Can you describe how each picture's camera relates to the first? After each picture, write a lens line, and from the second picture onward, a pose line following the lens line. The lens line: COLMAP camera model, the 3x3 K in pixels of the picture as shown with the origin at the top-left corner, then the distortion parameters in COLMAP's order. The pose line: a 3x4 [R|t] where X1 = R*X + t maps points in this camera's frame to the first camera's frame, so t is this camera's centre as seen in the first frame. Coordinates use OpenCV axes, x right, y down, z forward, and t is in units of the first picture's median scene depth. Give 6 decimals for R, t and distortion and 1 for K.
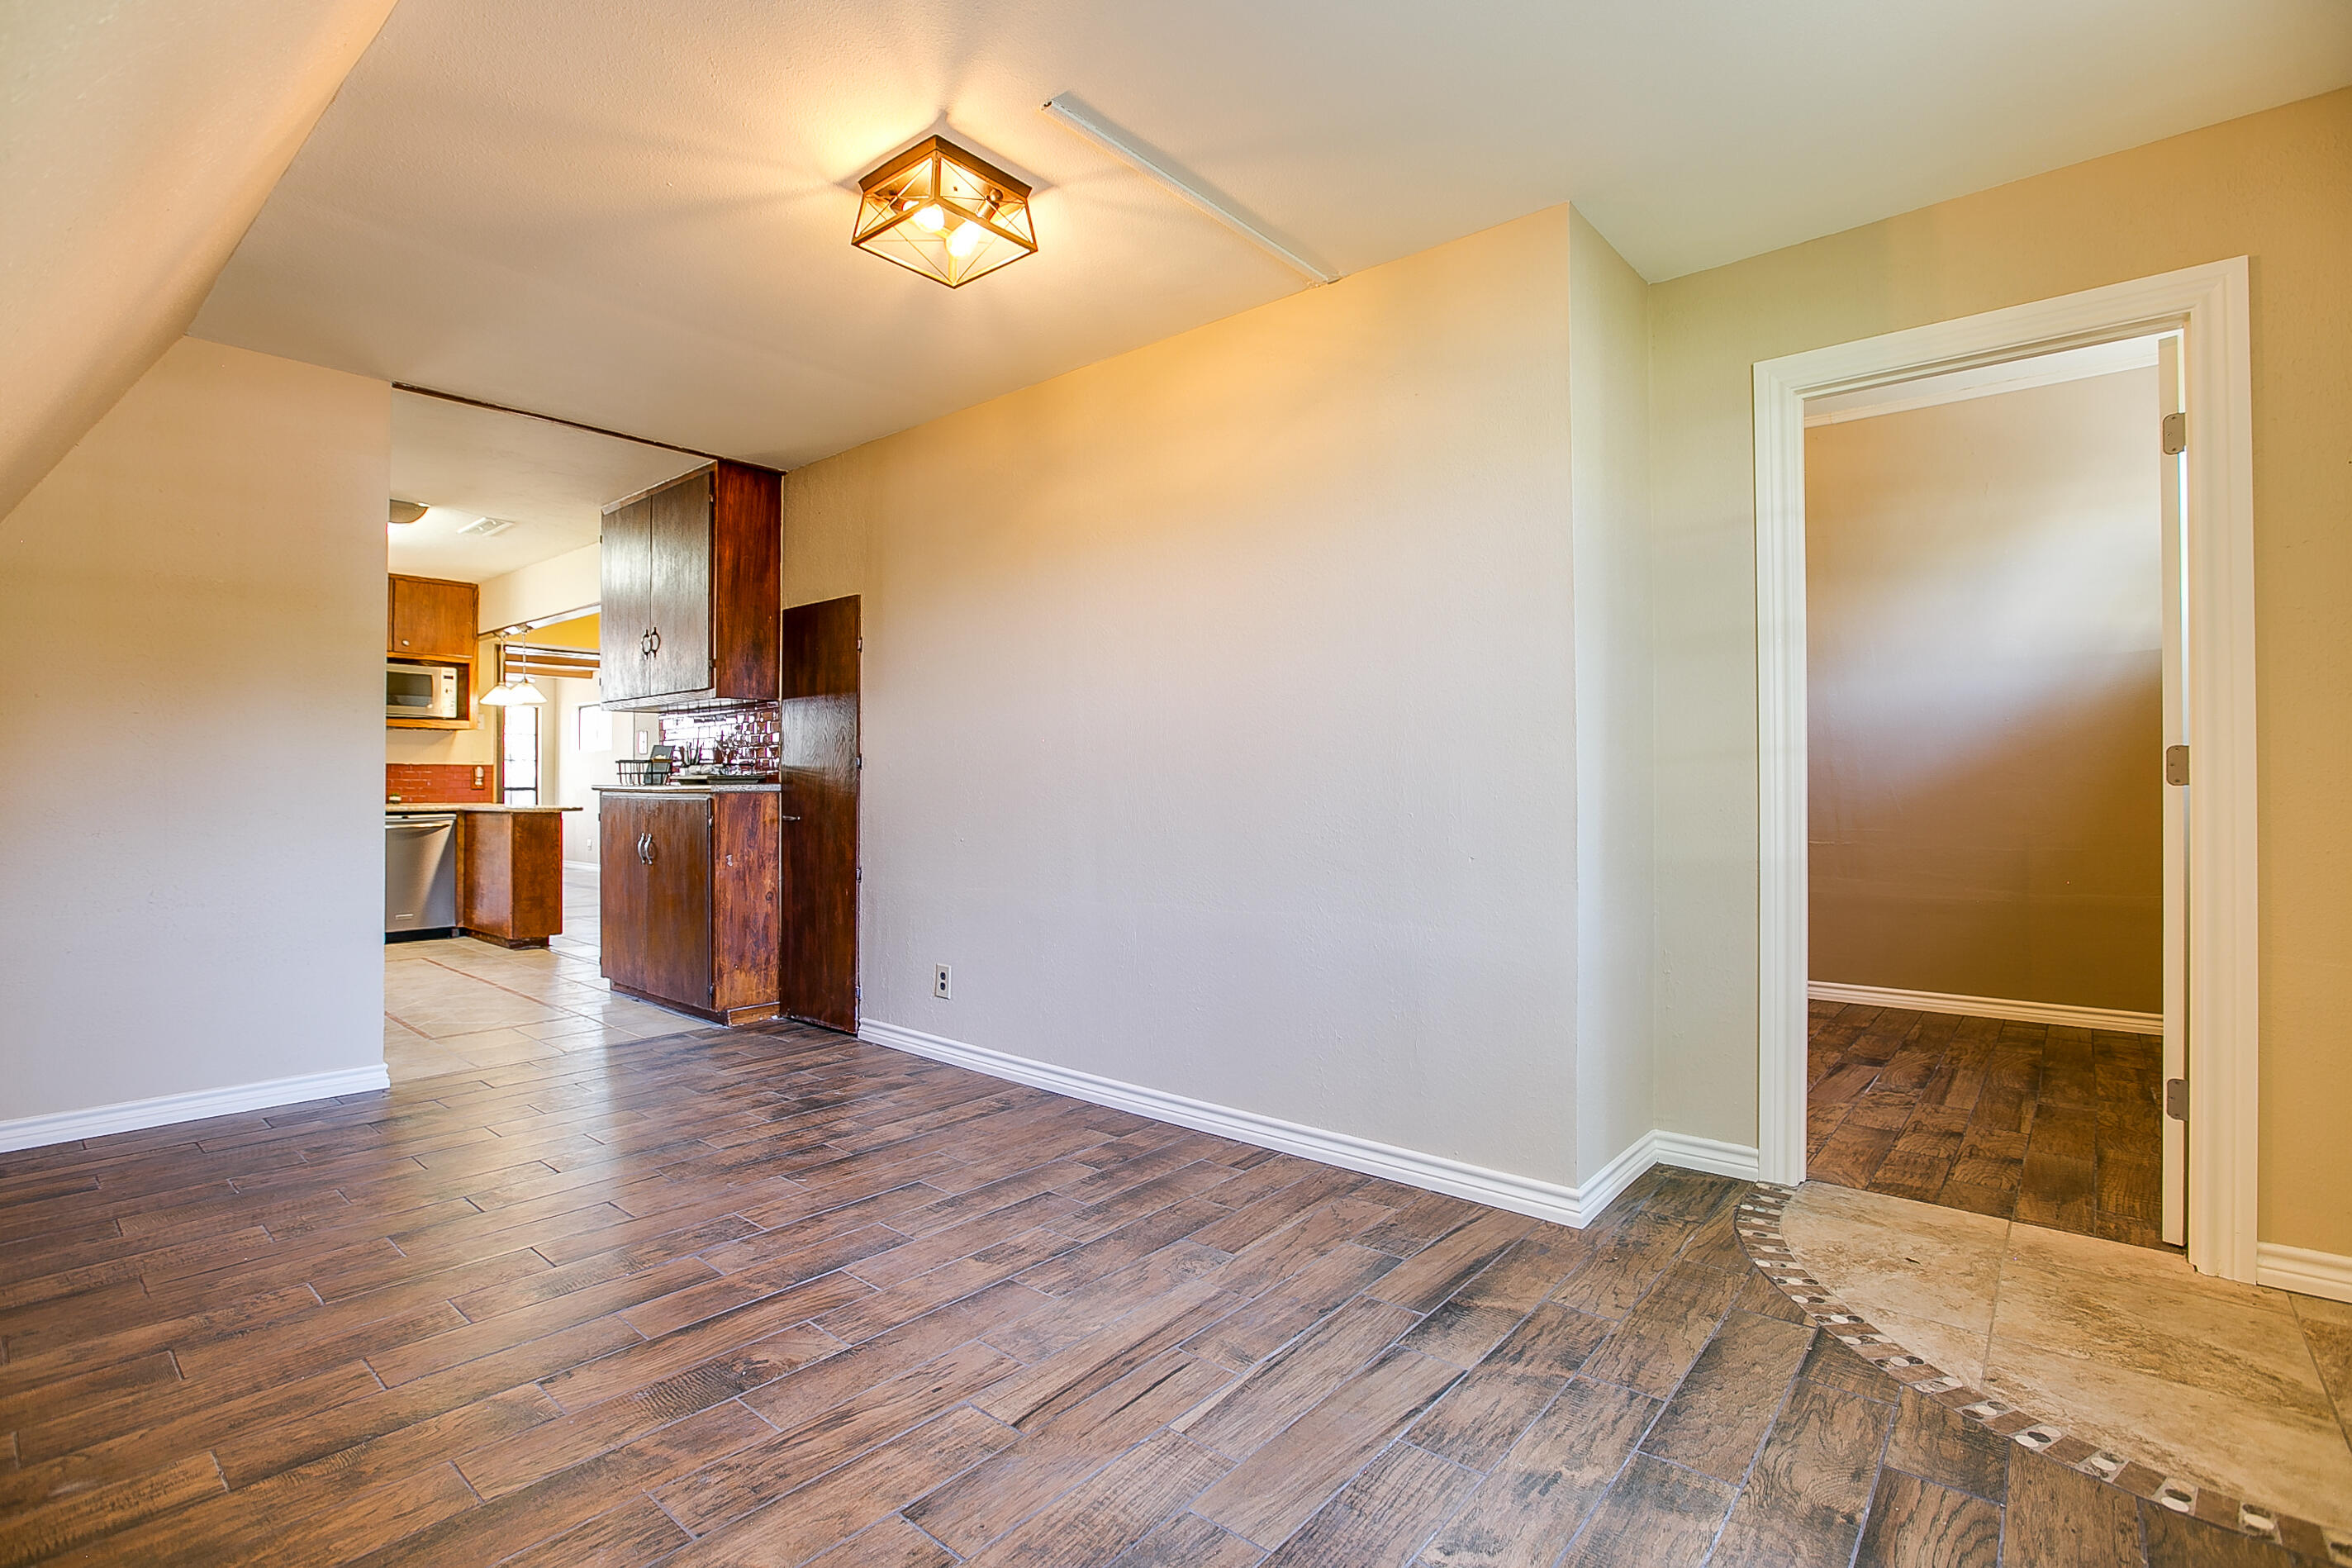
lens RADIAL K [[1083.9, 0, 1174.2], [0, 1083.9, 775.7], [0, 0, 1]] dist [-0.037487, -0.000019]
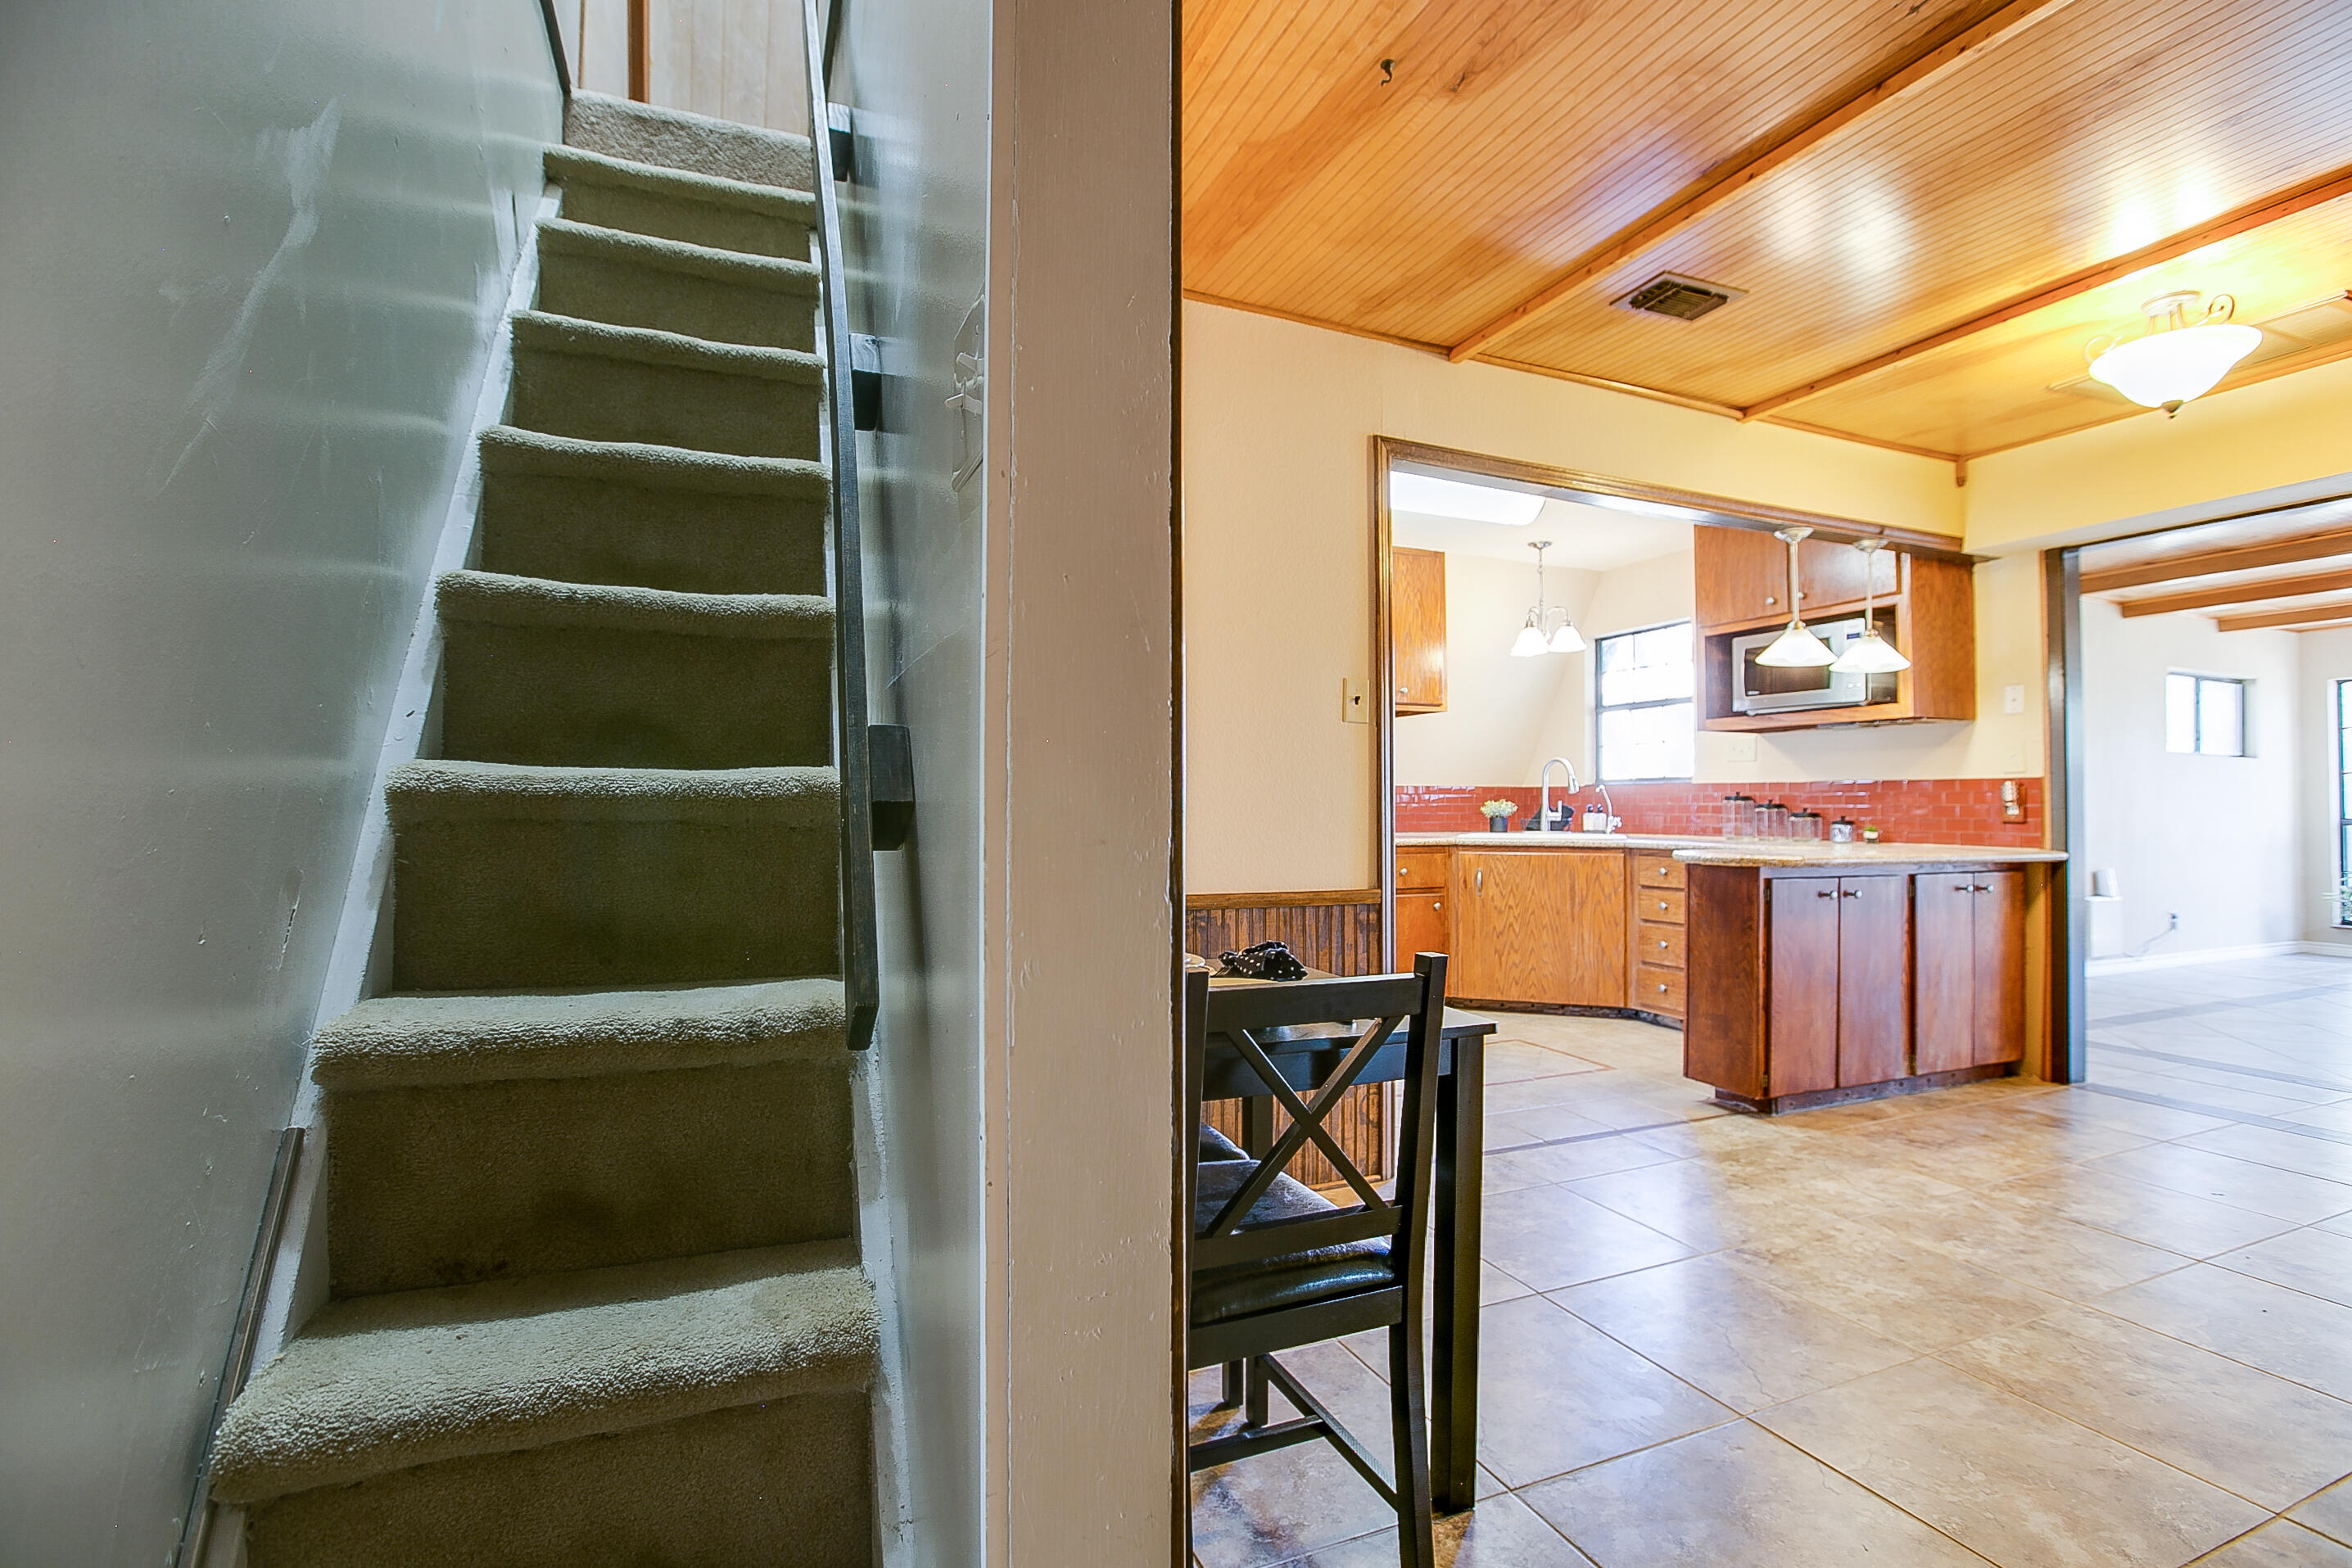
lens RADIAL K [[1069.7, 0, 1182.7], [0, 1069.7, 780.5], [0, 0, 1]] dist [-0.041331, 0.016382]
pose [[-0.452737, -0.023984, -0.891321, 0.023095], [0.003114, 0.999590, -0.028478, 0.005858], [0.891639, -0.015669, -0.452477, 0.991376]]
